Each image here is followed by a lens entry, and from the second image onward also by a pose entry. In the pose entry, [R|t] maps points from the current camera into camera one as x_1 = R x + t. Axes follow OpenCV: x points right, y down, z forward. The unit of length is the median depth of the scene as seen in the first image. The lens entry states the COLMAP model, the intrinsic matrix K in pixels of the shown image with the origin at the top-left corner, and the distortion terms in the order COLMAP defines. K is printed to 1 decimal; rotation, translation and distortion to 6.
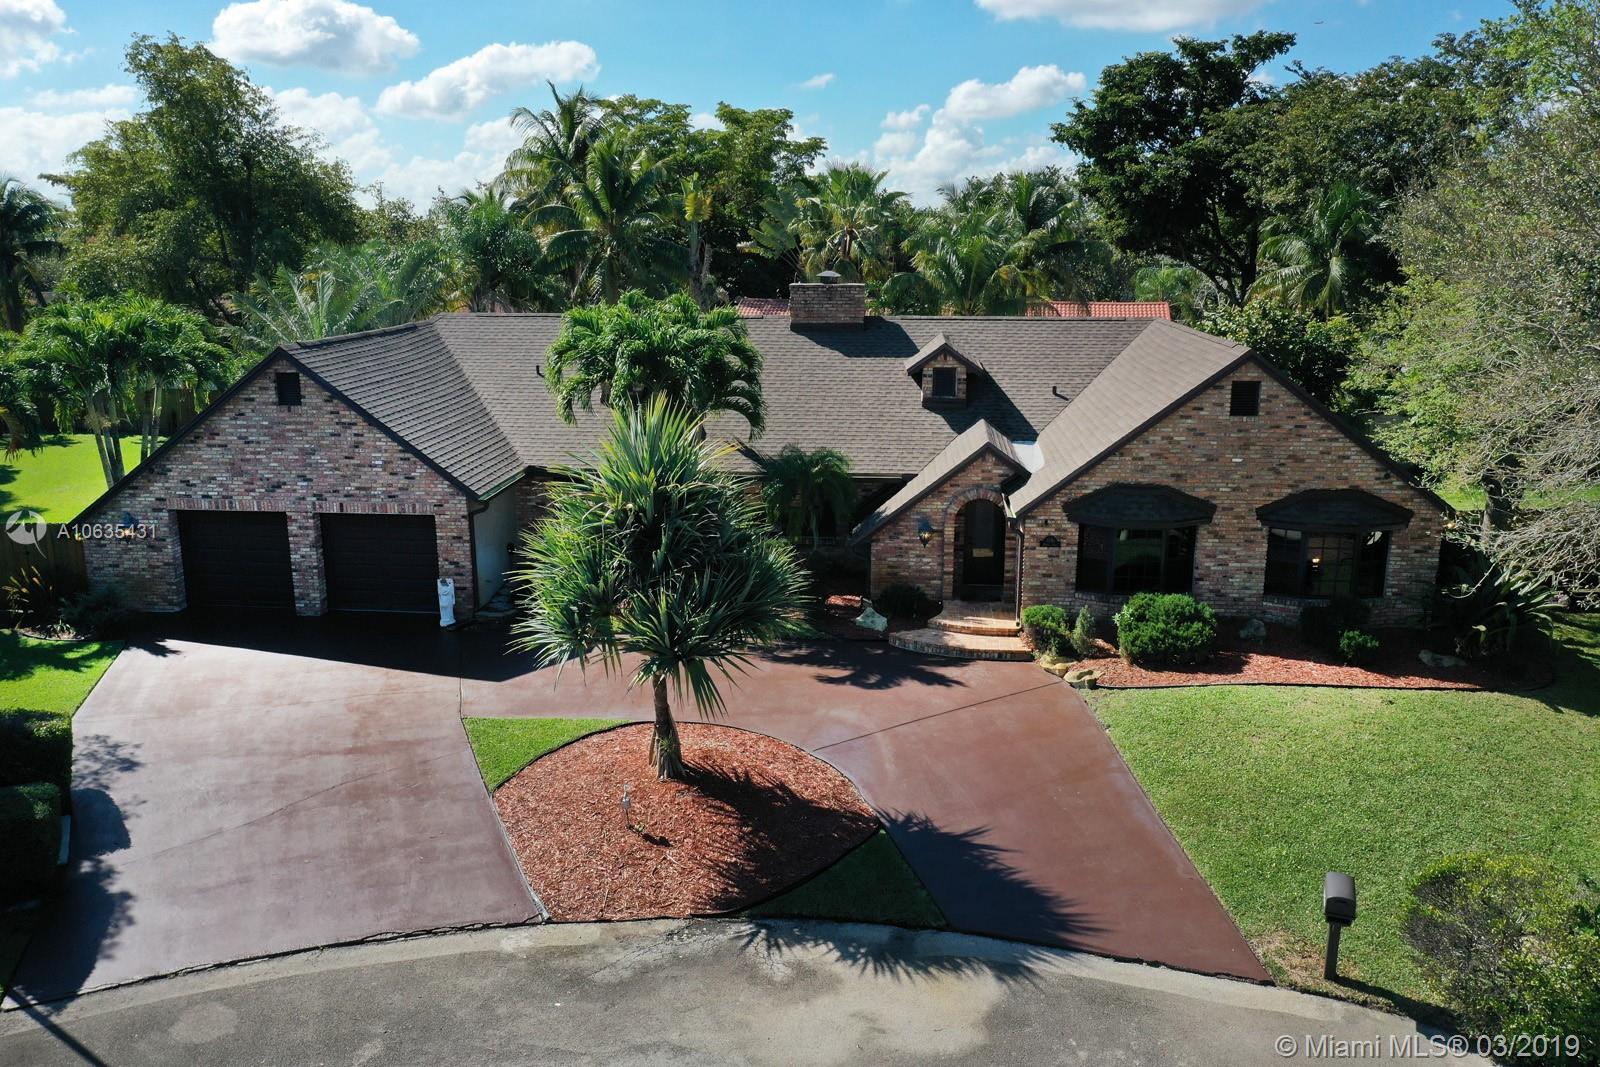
lens RADIAL K [[1253.3, 0, 803.3], [0, 1253.3, 524.9], [0, 0, 1]] dist [0.006737, 0.004324]
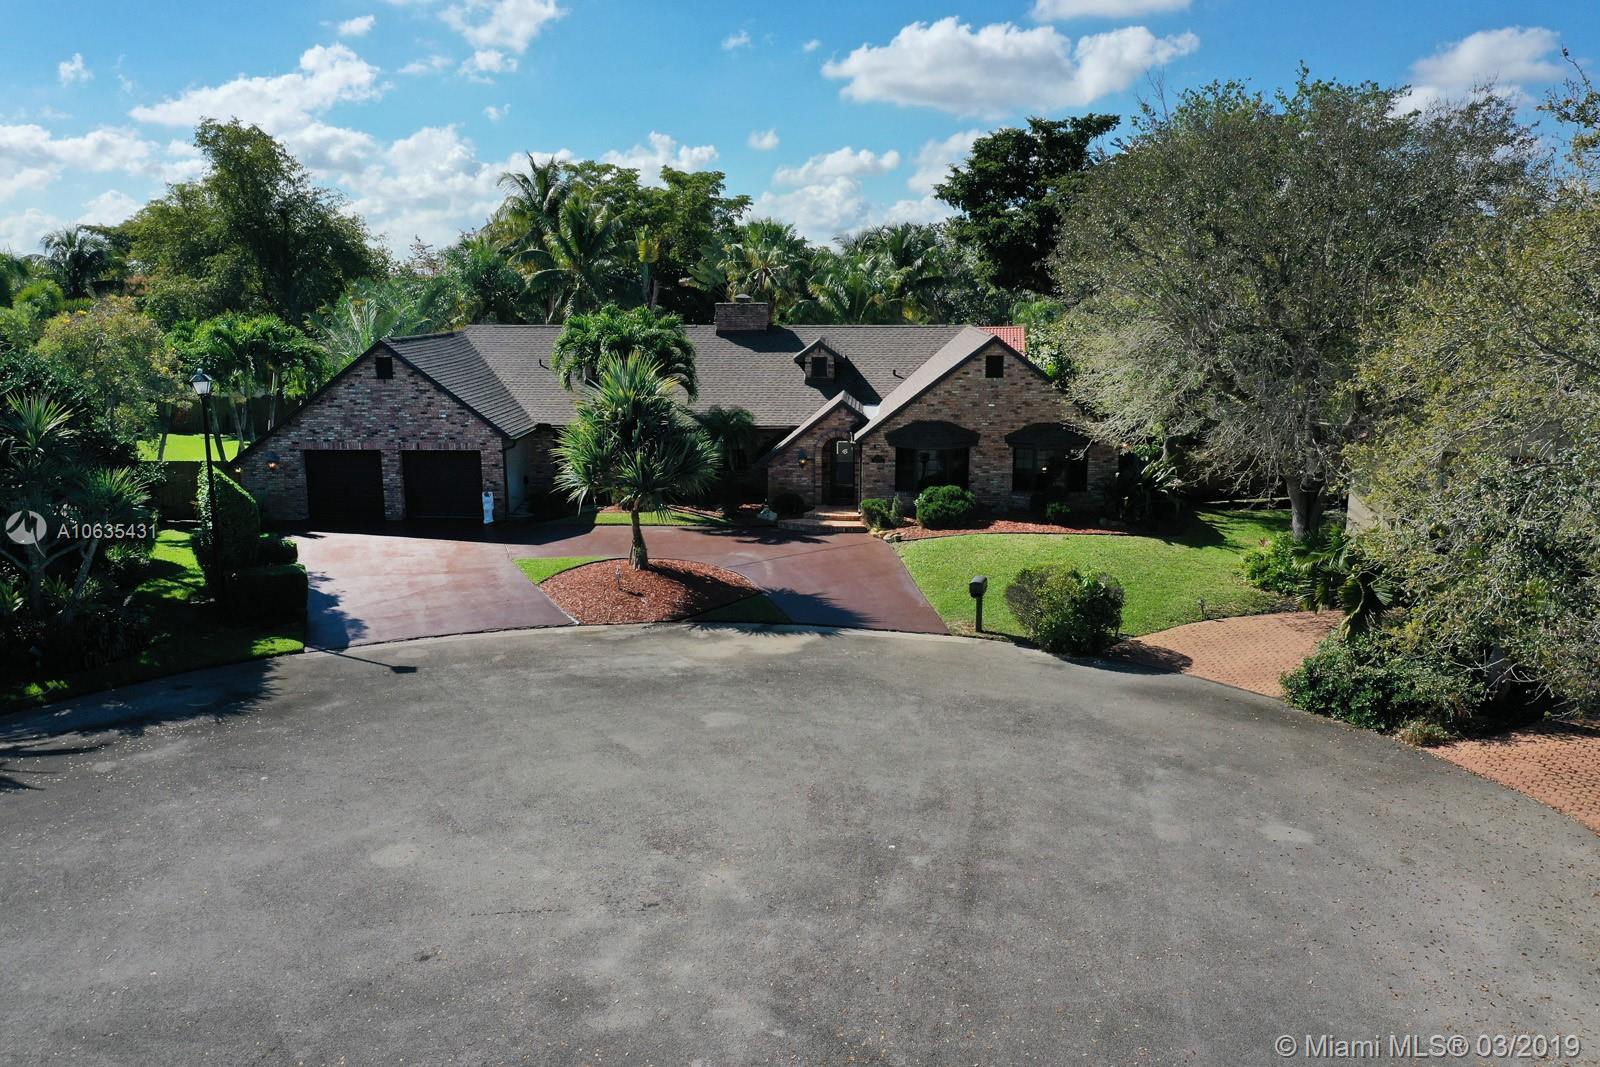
lens RADIAL K [[1253.3, 0, 803.3], [0, 1253.3, 524.9], [0, 0, 1]] dist [0.006737, 0.004324]
pose [[0.999027, -0.011101, 0.042692, 0.031174], [0.012607, 0.999302, -0.035165, 0.137154], [-0.042272, 0.035669, 0.998469, -0.519321]]
